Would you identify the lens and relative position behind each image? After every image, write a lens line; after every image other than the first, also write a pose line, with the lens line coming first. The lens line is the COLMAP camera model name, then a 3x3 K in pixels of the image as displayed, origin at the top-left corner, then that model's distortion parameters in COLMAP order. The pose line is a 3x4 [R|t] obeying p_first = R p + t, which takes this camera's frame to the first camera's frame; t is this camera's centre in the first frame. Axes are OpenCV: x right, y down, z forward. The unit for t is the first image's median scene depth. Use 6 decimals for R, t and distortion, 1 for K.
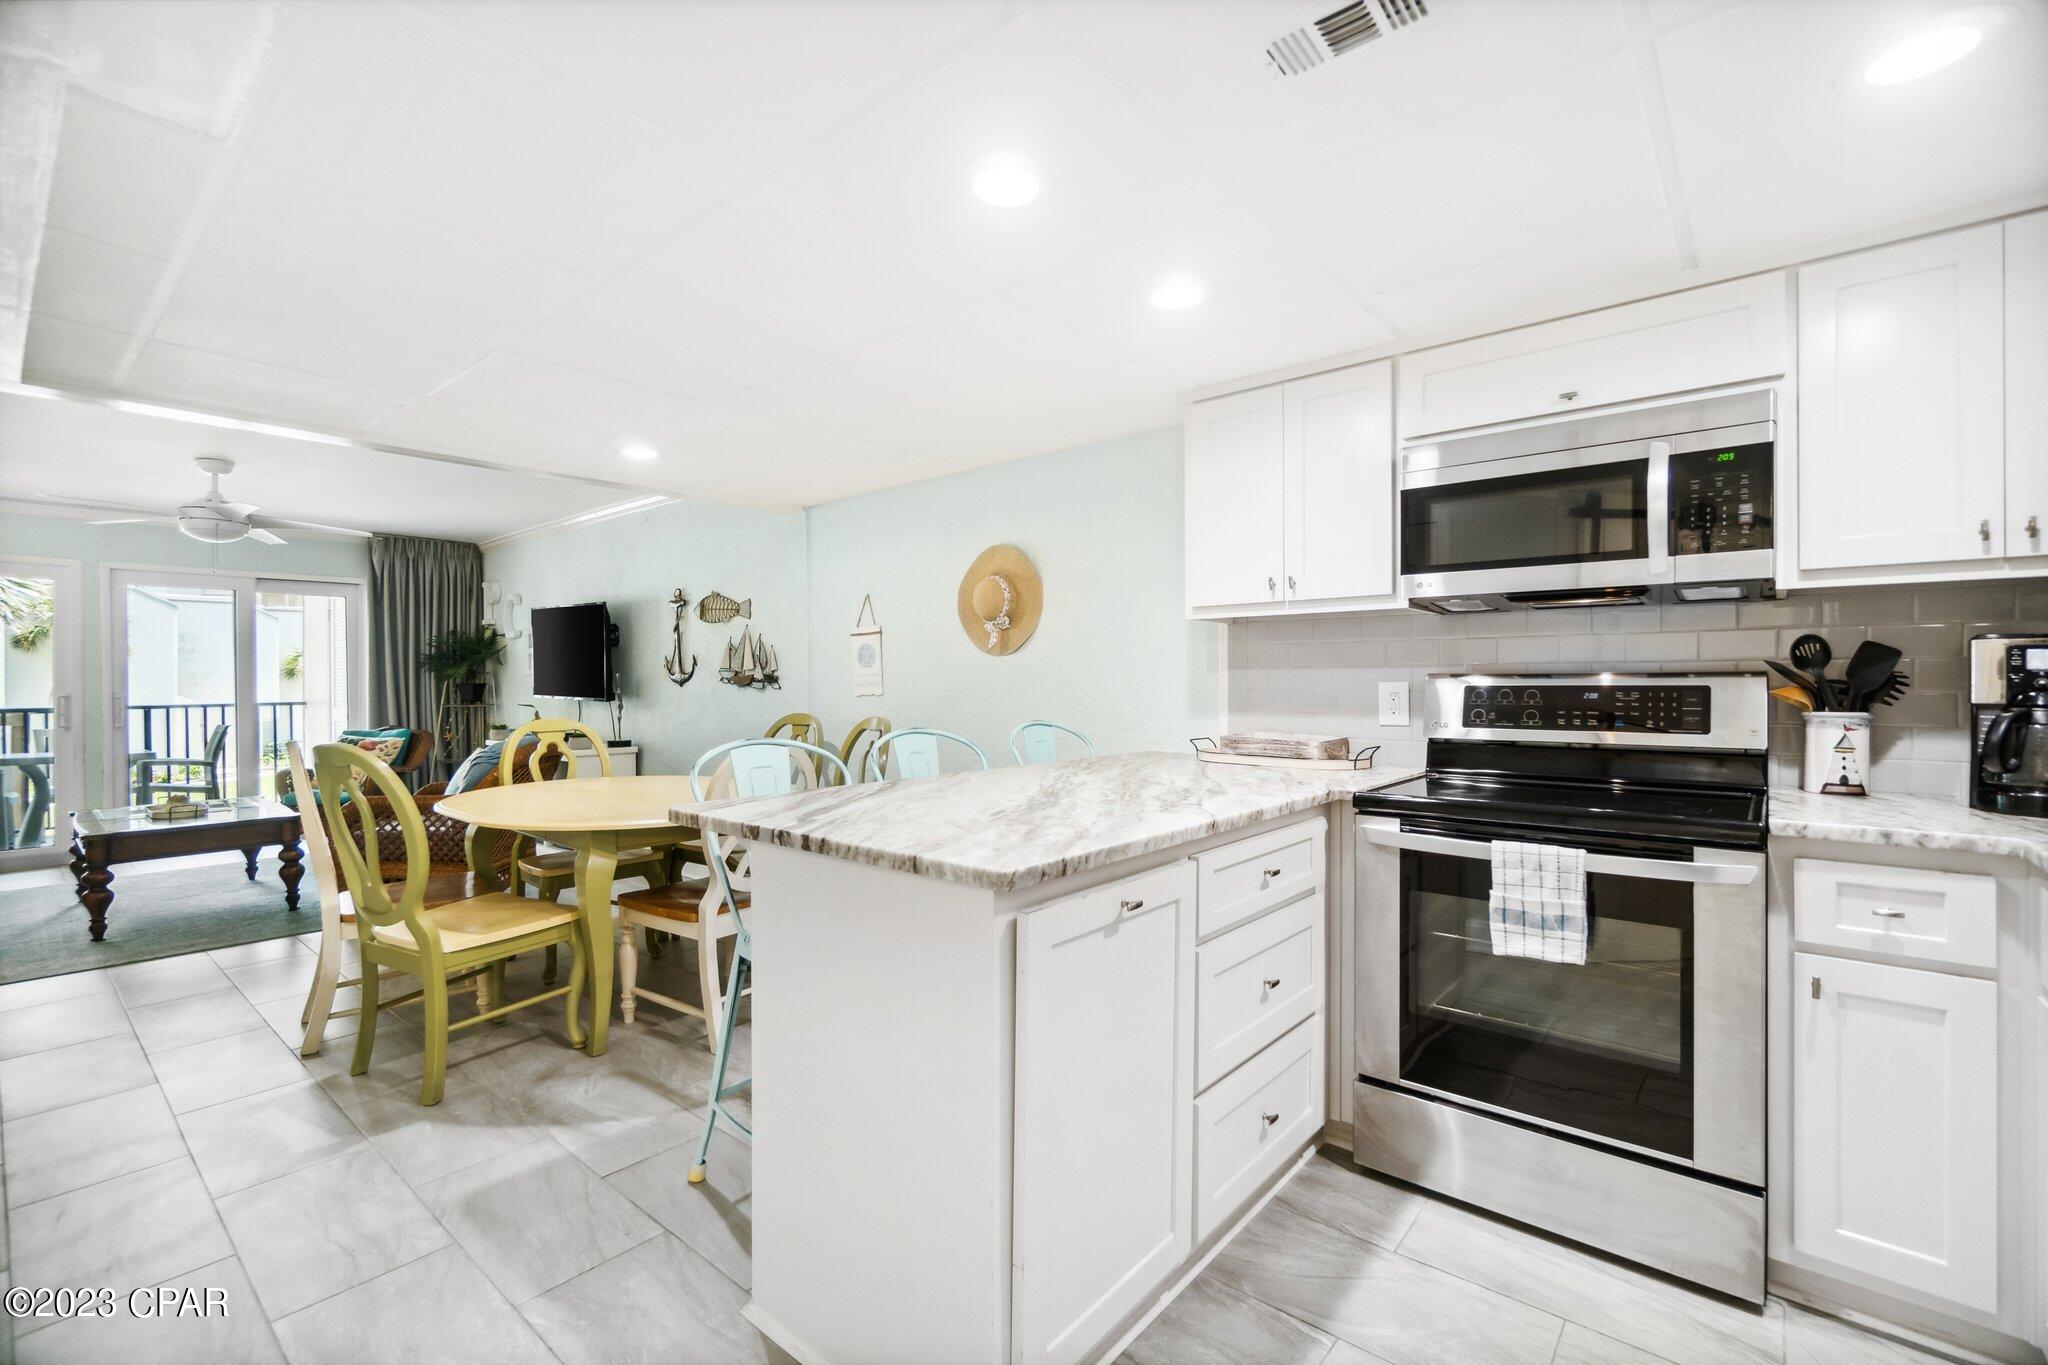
lens RADIAL K [[898.4, 0, 1035.8], [0, 898.4, 681.7], [0, 0, 1]] dist [0.004310, -0.000361]
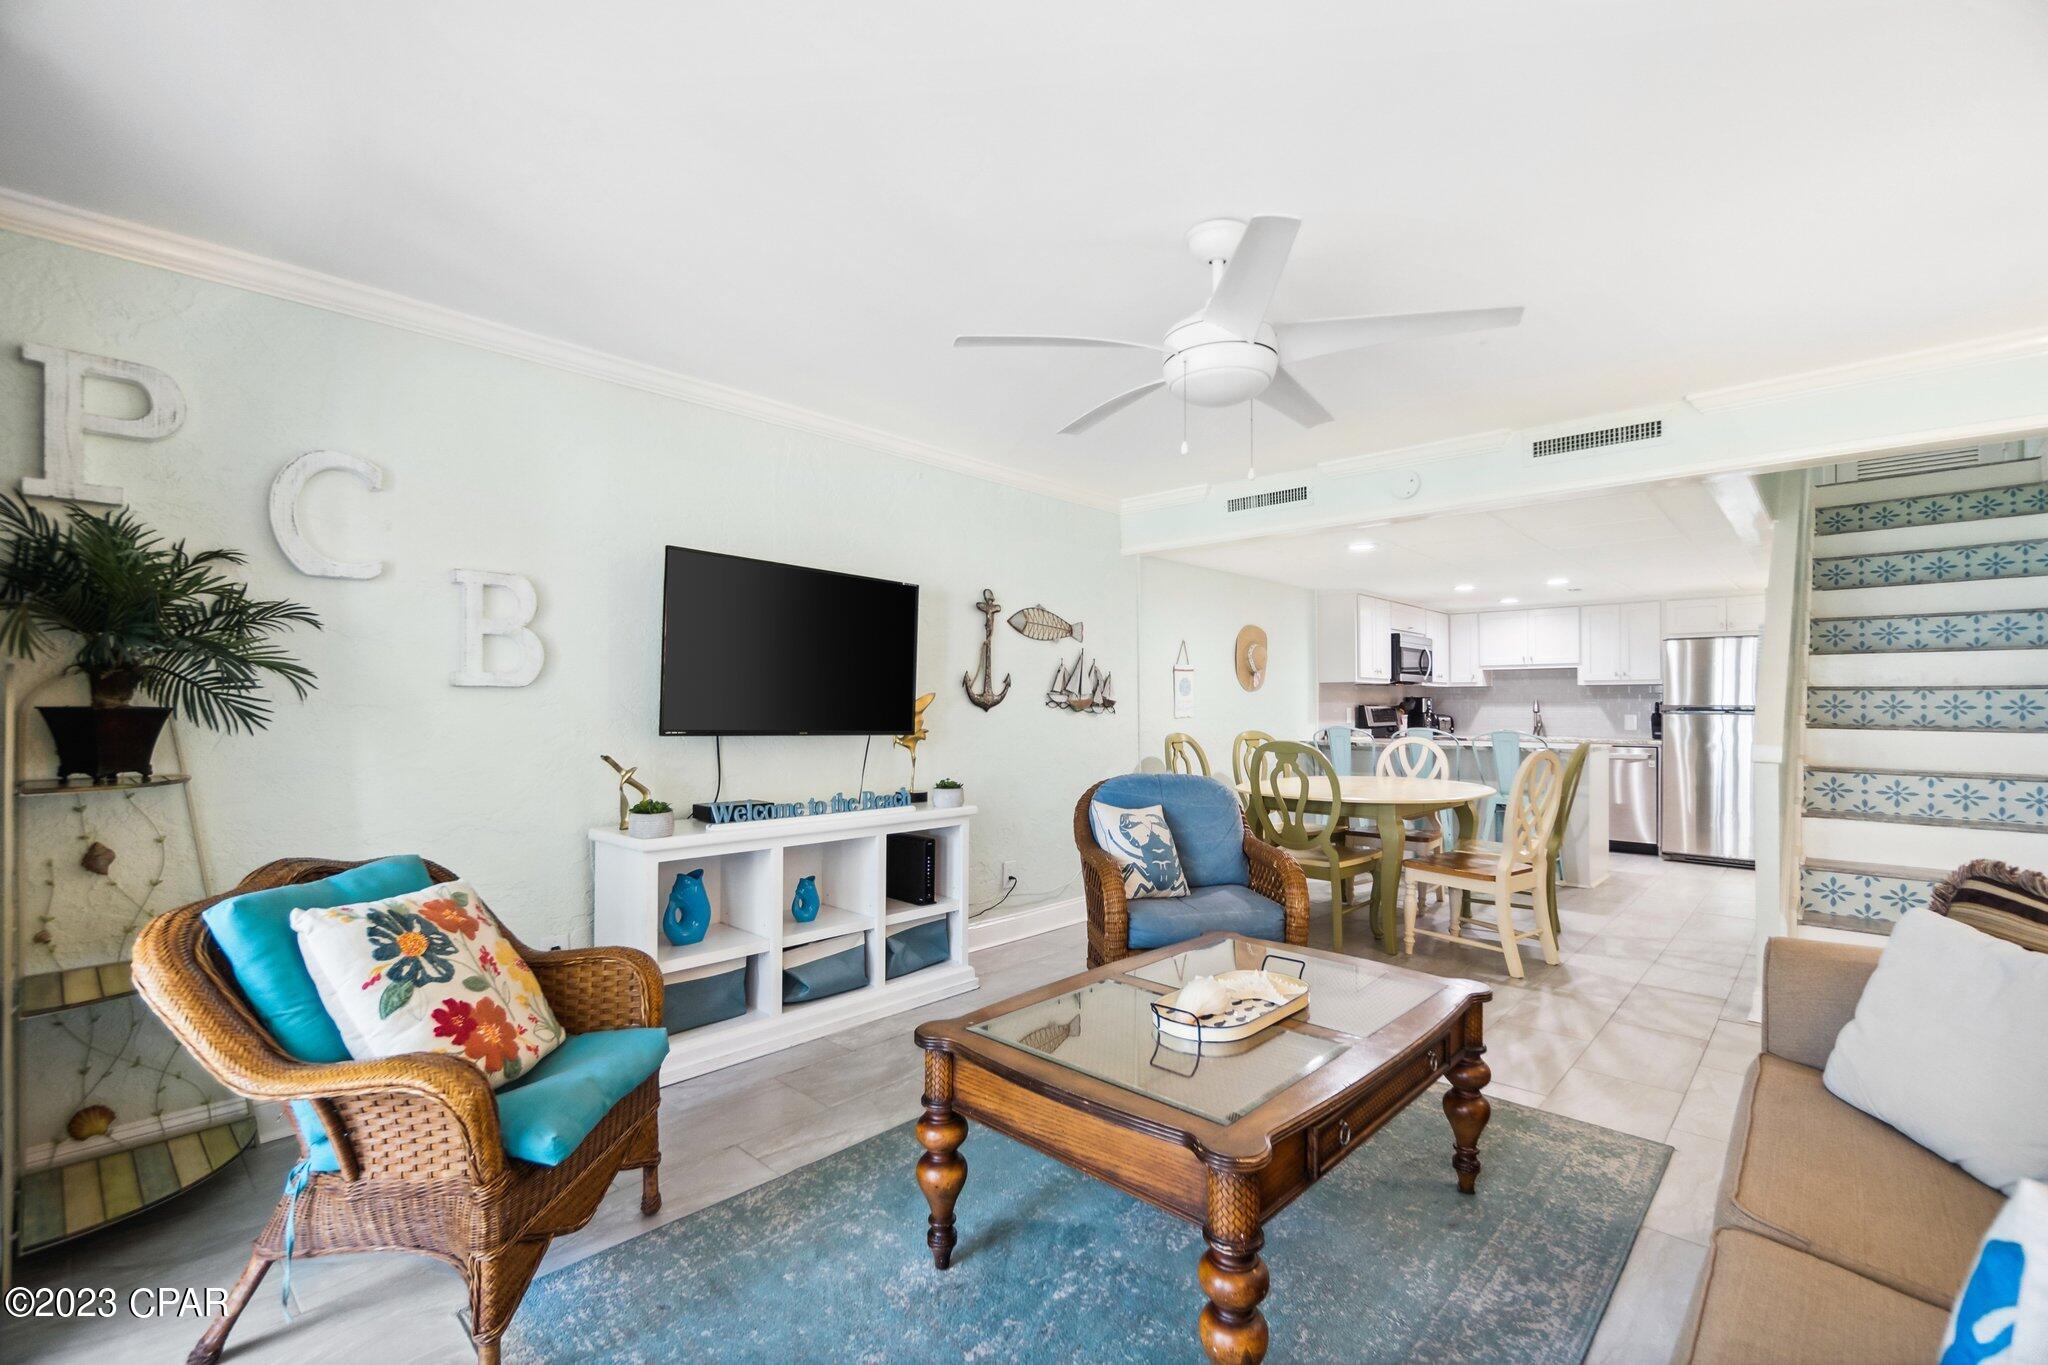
lens RADIAL K [[898.4, 0, 1018.9], [0, 898.4, 699.4], [0, 0, 1]] dist [0.004310, -0.000361]
pose [[0.046413, 0.009592, 0.998876, -1.276892], [-0.002122, 0.999953, -0.009503, 0.002182], [-0.998920, -0.001678, 0.046431, 0.997735]]
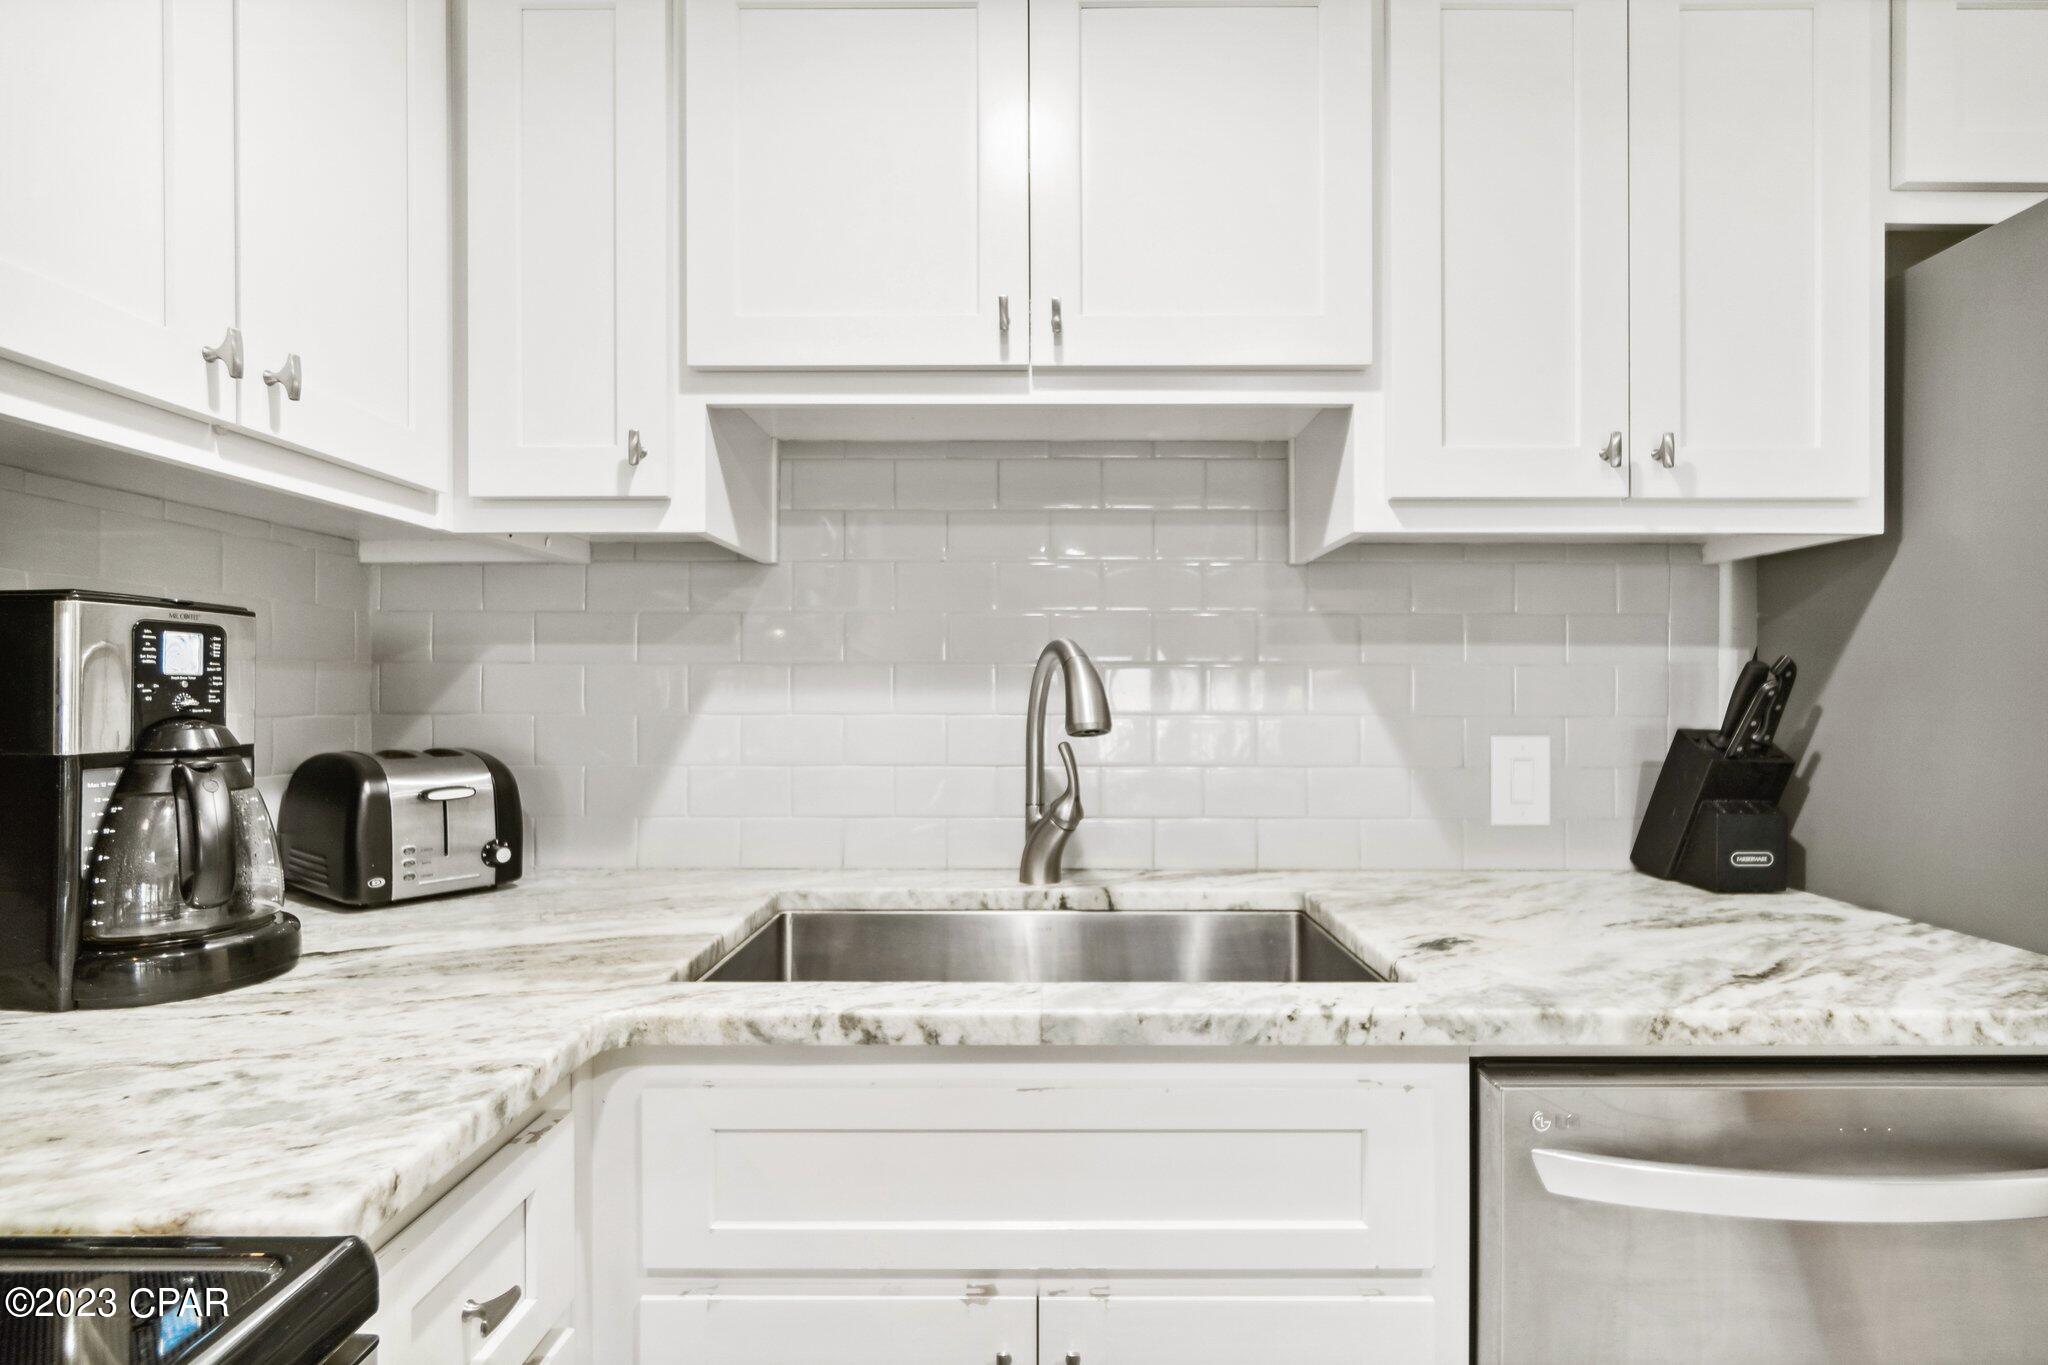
lens RADIAL K [[965.4, 0, 1032.9], [0, 965.4, 691.5], [0, 0, 1]] dist [-0.001581, -0.000039]
pose [[-0.648011, 0.001821, 0.761629, 0.147529], [0.002946, 0.999996, 0.000115, -0.001261], [-0.761625, 0.002318, -0.648014, 0.332269]]
